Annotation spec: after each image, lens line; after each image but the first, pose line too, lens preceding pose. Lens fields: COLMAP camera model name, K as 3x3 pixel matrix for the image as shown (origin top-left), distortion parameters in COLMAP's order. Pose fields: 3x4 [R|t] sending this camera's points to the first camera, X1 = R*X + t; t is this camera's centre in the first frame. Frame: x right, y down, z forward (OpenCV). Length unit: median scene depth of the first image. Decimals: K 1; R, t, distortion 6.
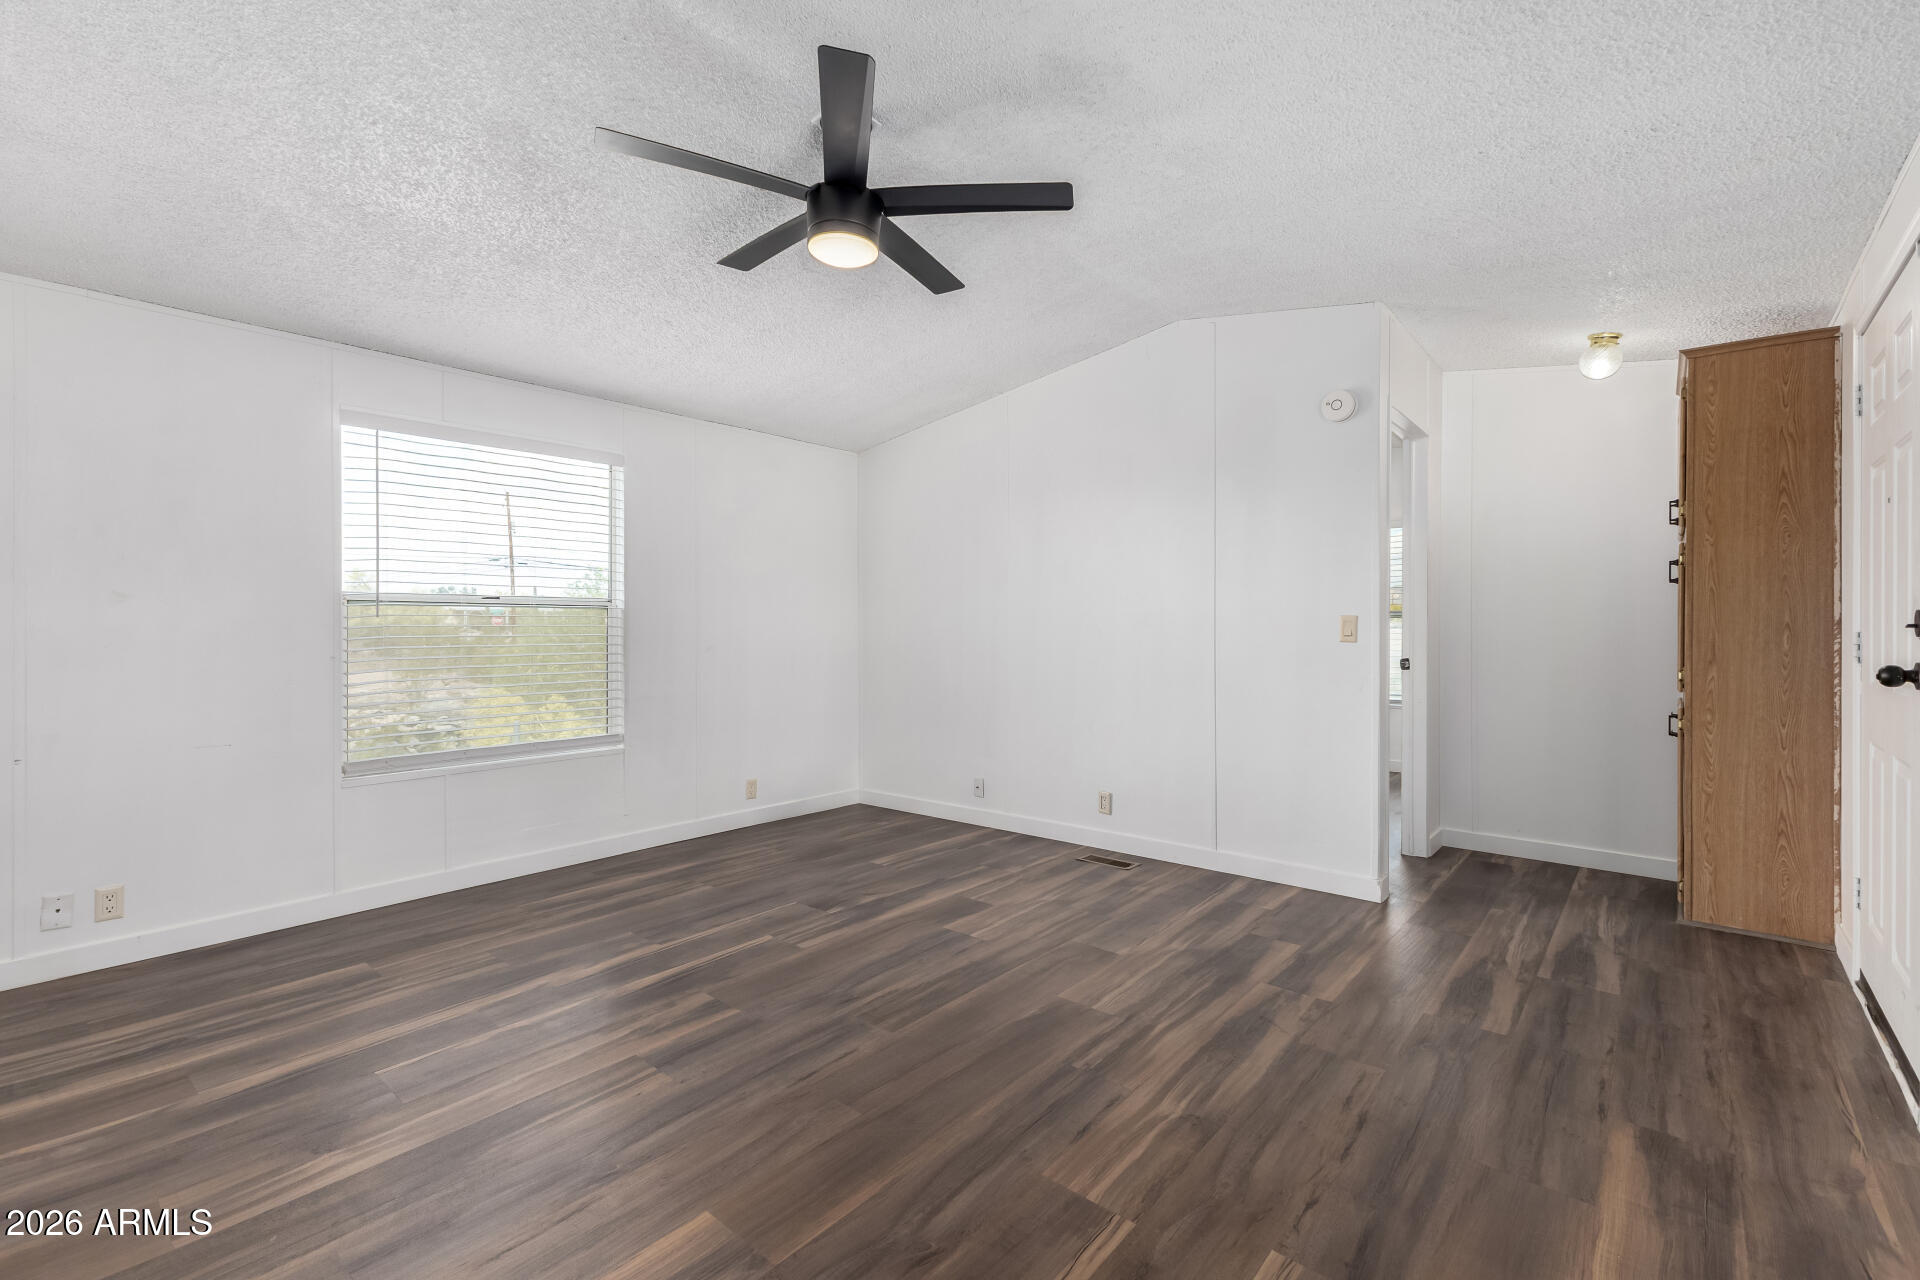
lens RADIAL K [[836.6, 0, 974.6], [0, 836.6, 635.0], [0, 0, 1]] dist [0.006364, 0.000050]
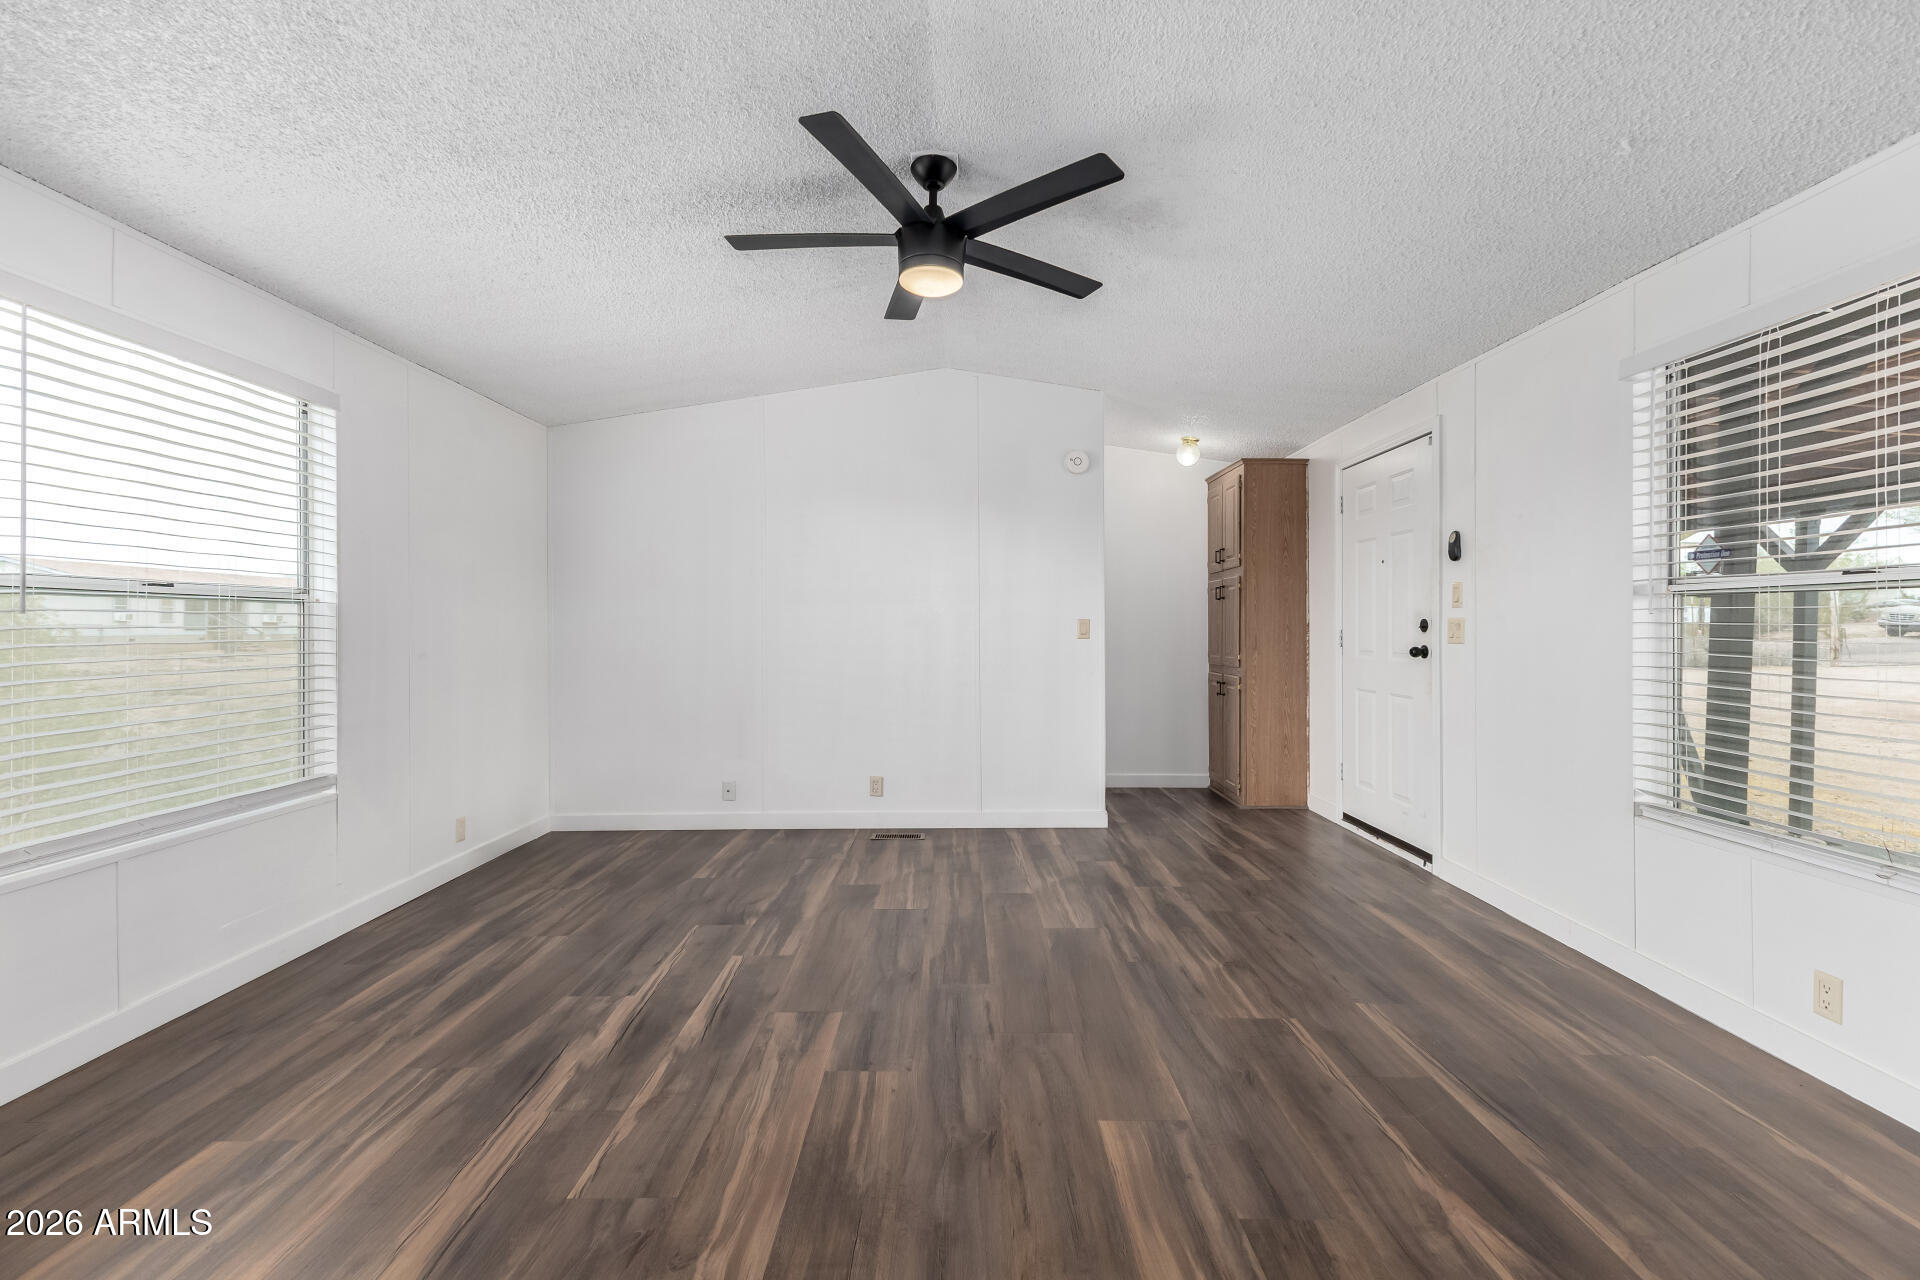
lens RADIAL K [[829.0, 0, 963.1], [0, 829.0, 632.7], [0, 0, 1]] dist [0.009526, -0.000639]
pose [[0.767030, -0.004928, 0.641592, -0.655895], [0.007310, 0.999973, -0.001059, -0.001743], [-0.641570, 0.005502, 0.767045, 0.117694]]
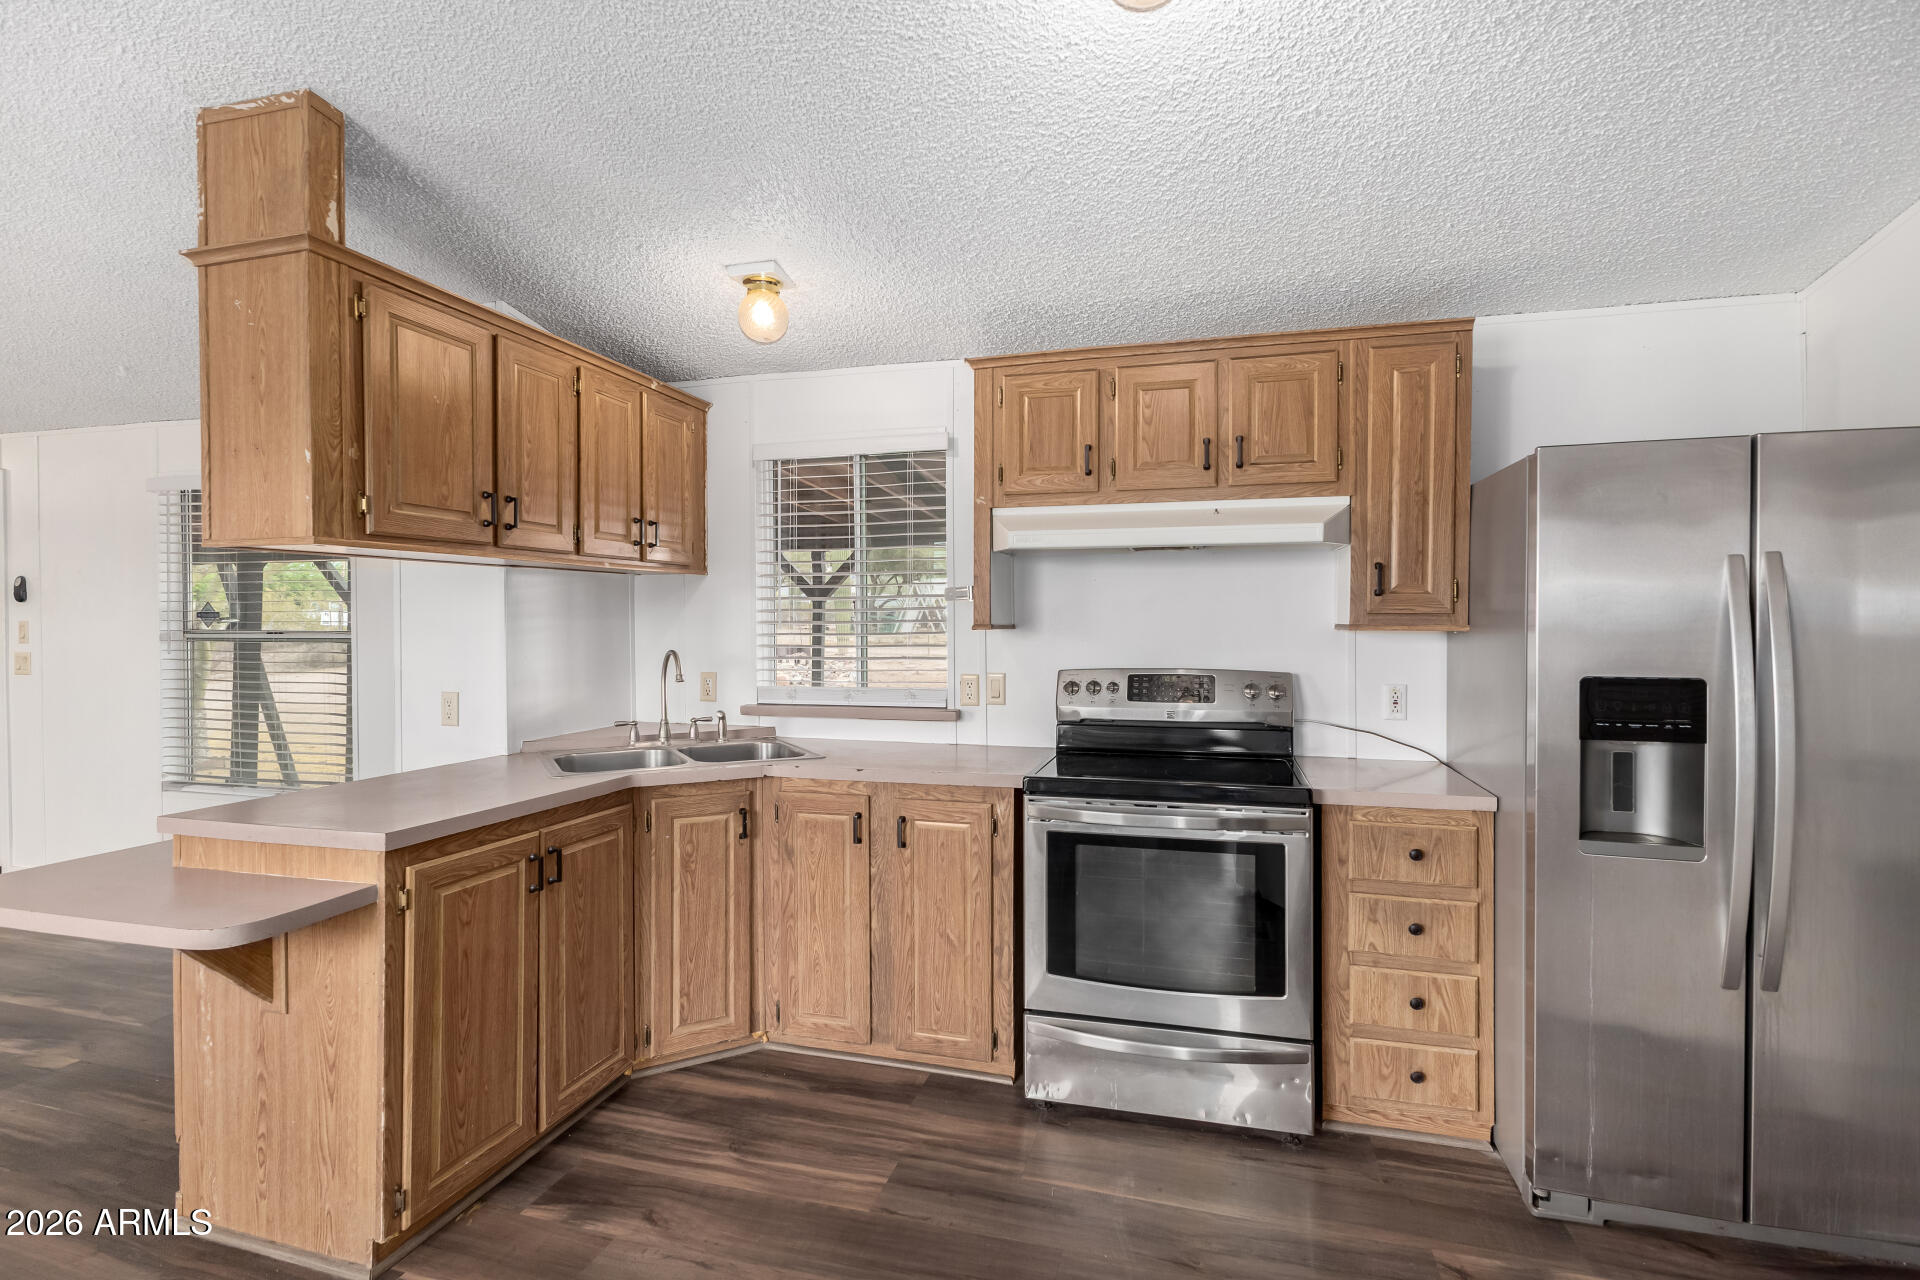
lens RADIAL K [[907.4, 0, 955.3], [0, 907.4, 630.2], [0, 0, 1]] dist [-0.000036, -0.000773]
pose [[-0.407987, -0.008411, 0.912949, -1.341987], [0.010905, 0.999841, 0.014086, -0.060627], [-0.912923, 0.015703, -0.407831, -0.217931]]
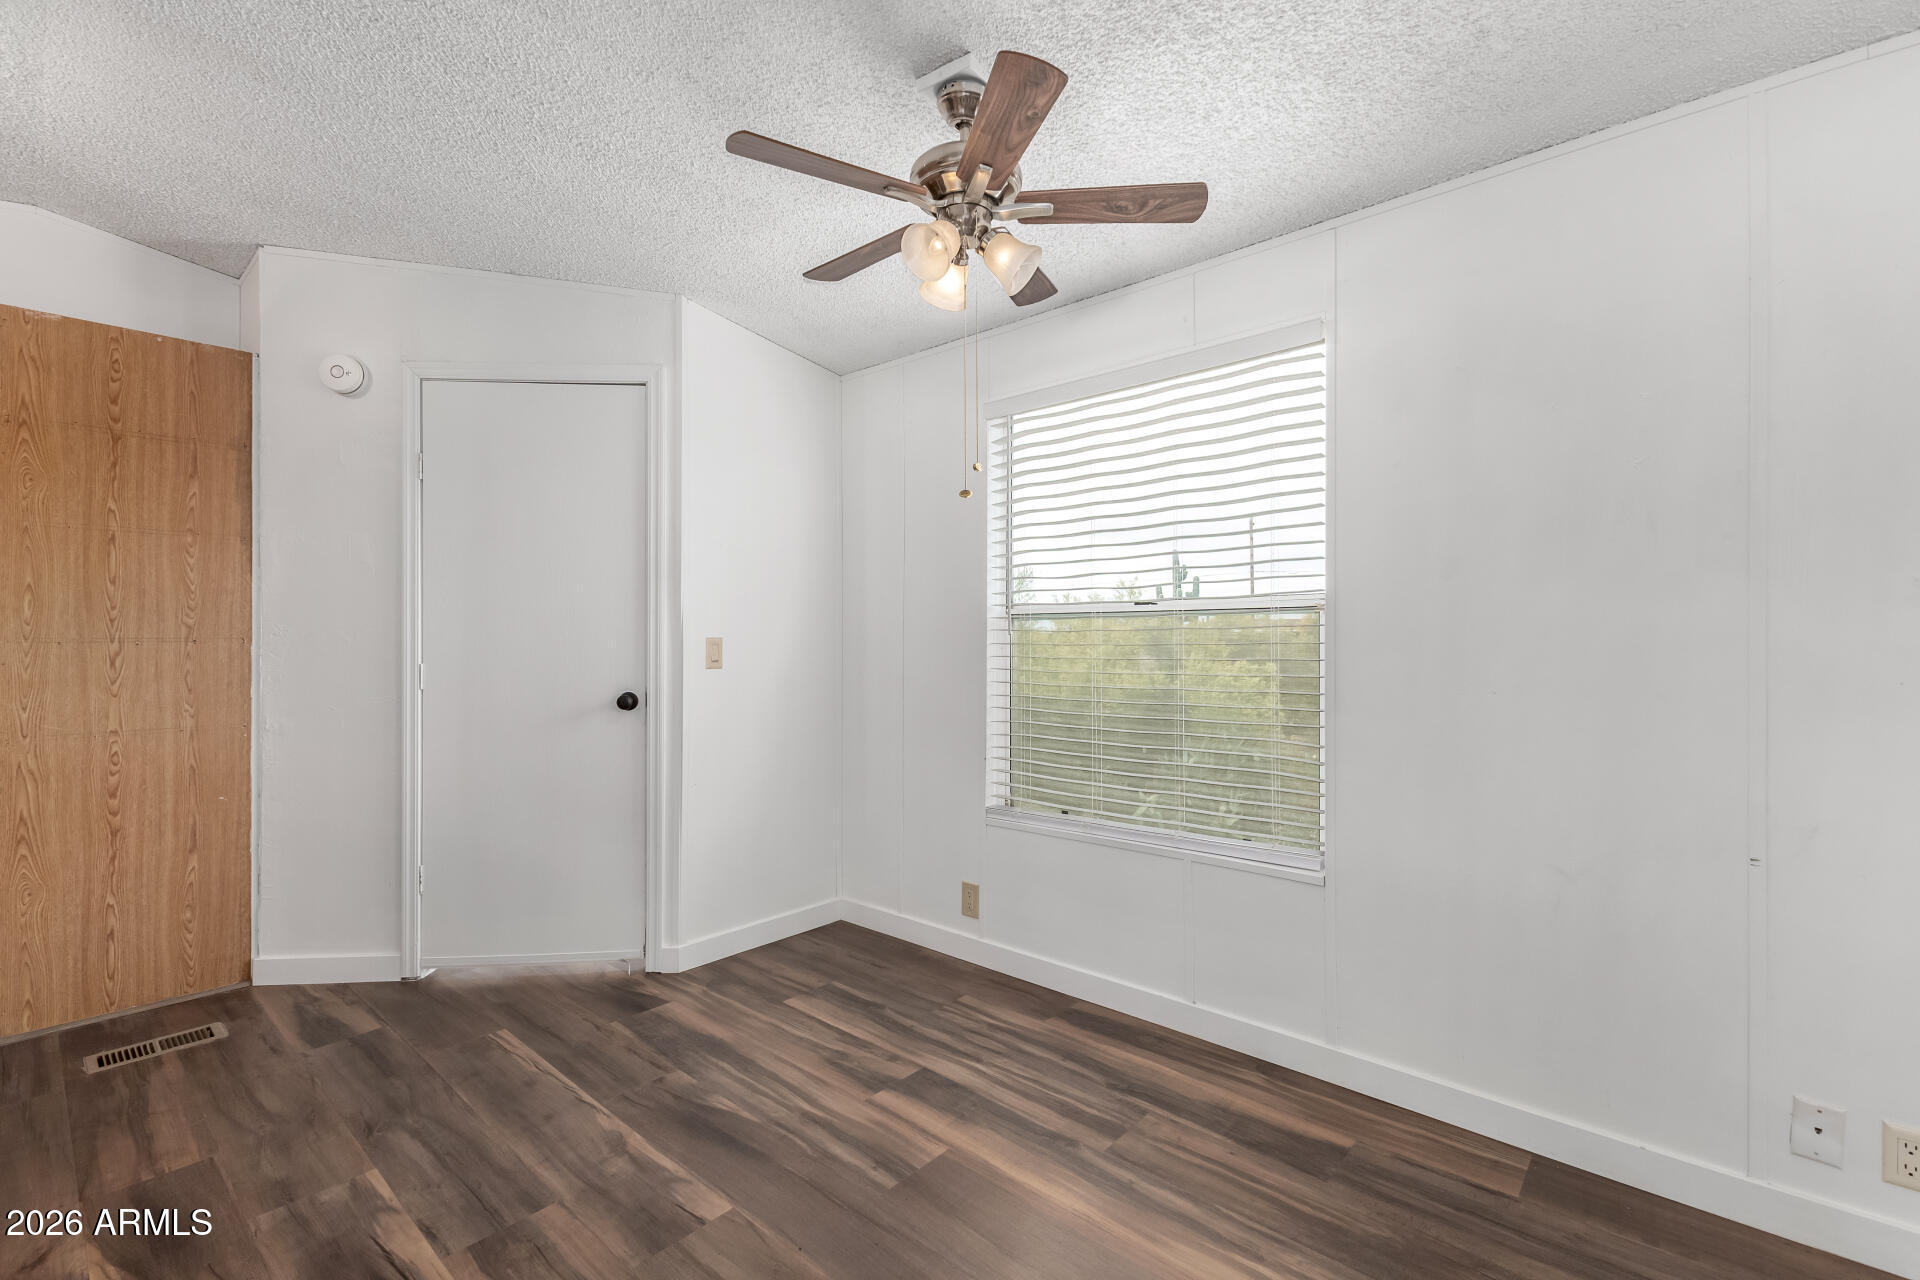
lens RADIAL K [[829.0, 0, 963.1], [0, 829.0, 632.7], [0, 0, 1]] dist [0.009526, -0.000639]
pose [[-0.028510, -0.000491, -0.999593, -0.446643], [-0.008737, 0.999962, -0.000242, -0.013177], [0.999555, 0.008726, -0.028513, 0.384609]]
